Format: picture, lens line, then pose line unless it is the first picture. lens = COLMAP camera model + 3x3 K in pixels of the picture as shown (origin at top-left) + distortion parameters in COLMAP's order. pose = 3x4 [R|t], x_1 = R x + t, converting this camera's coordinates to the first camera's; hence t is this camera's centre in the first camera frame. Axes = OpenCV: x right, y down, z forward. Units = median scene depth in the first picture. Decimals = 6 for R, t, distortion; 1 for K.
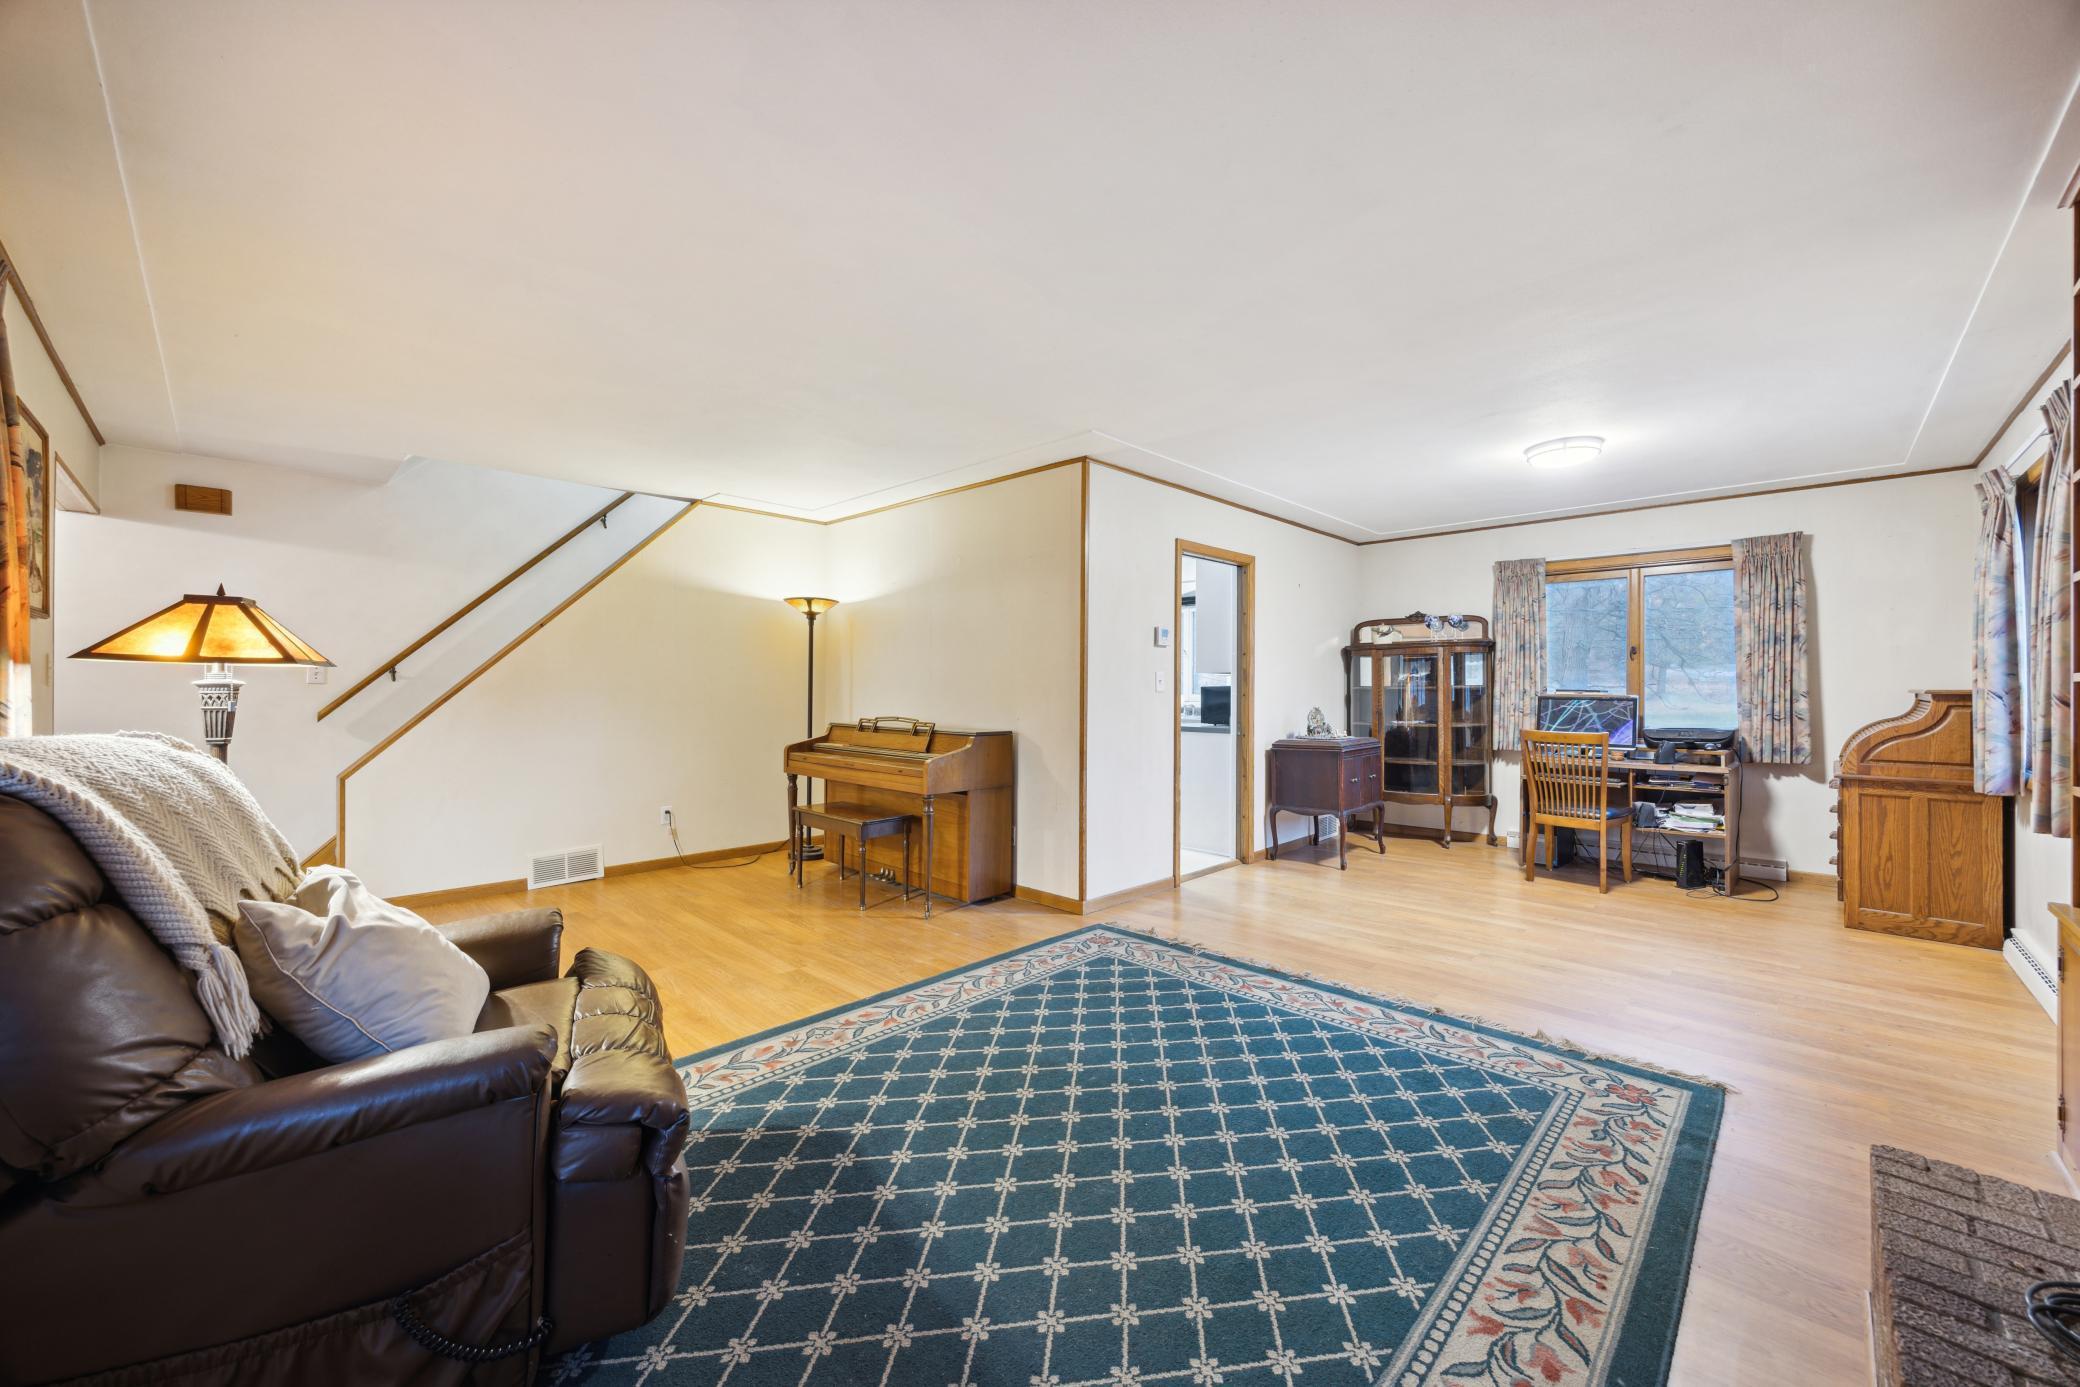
lens RADIAL K [[785.3, 0, 1049.4], [0, 785.3, 696.4], [0, 0, 1]] dist [0.002044, 0.000066]
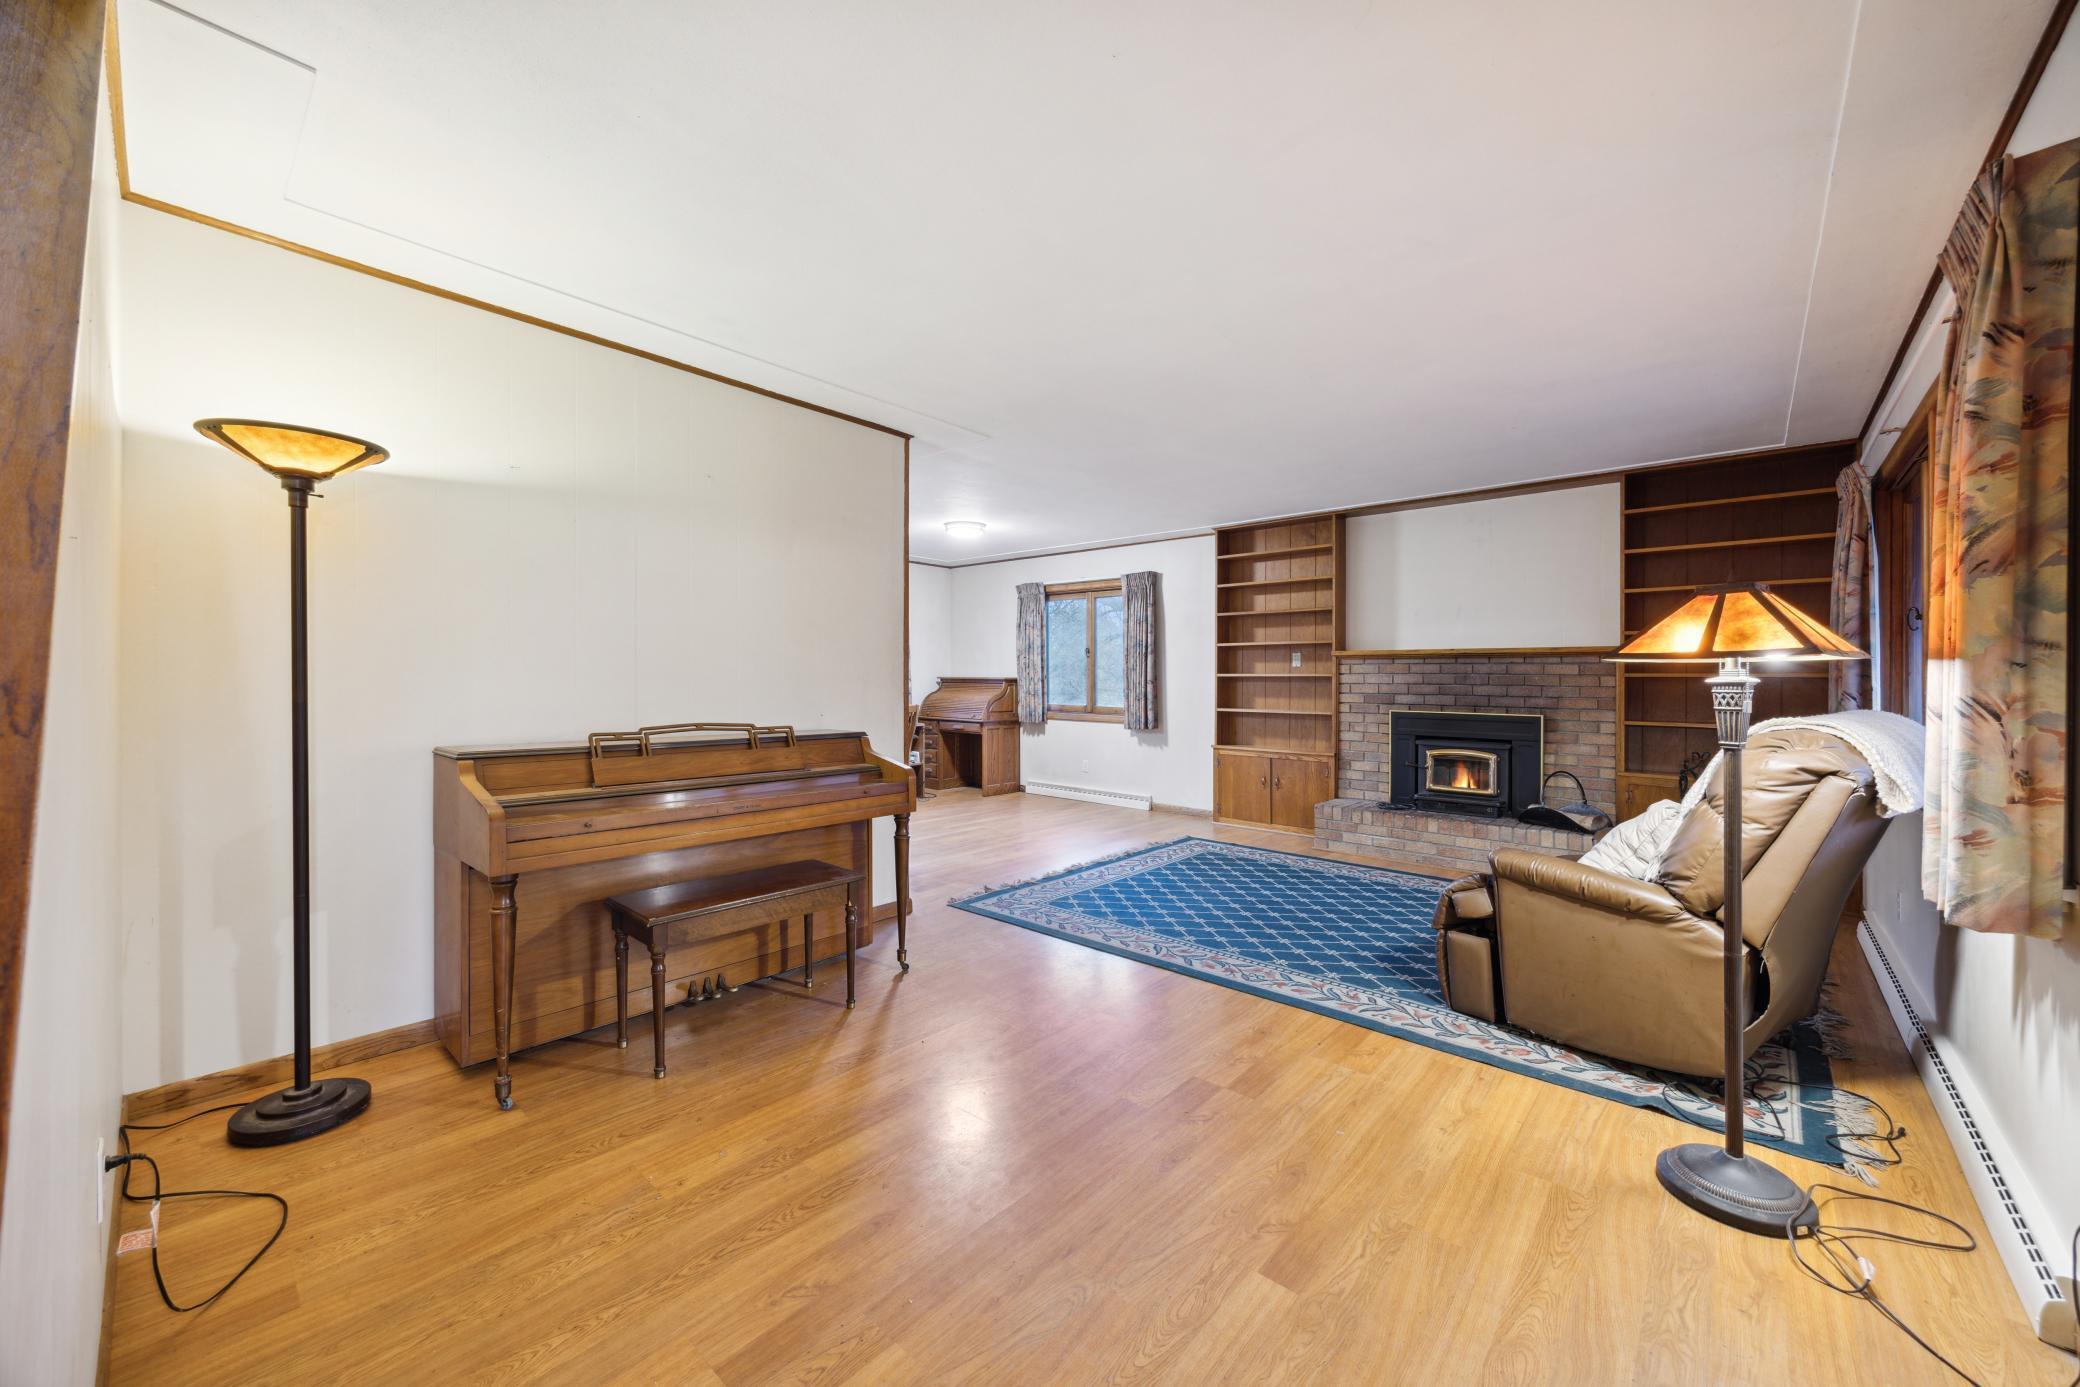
lens RADIAL K [[785.3, 0, 1049.4], [0, 785.3, 680.0], [0, 0, 1]] dist [0.002044, 0.000066]
pose [[-0.040857, -0.008618, 0.999128, -1.265984], [0.003455, 0.999956, 0.008767, -0.018343], [-0.999159, 0.003810, -0.040825, 1.192641]]
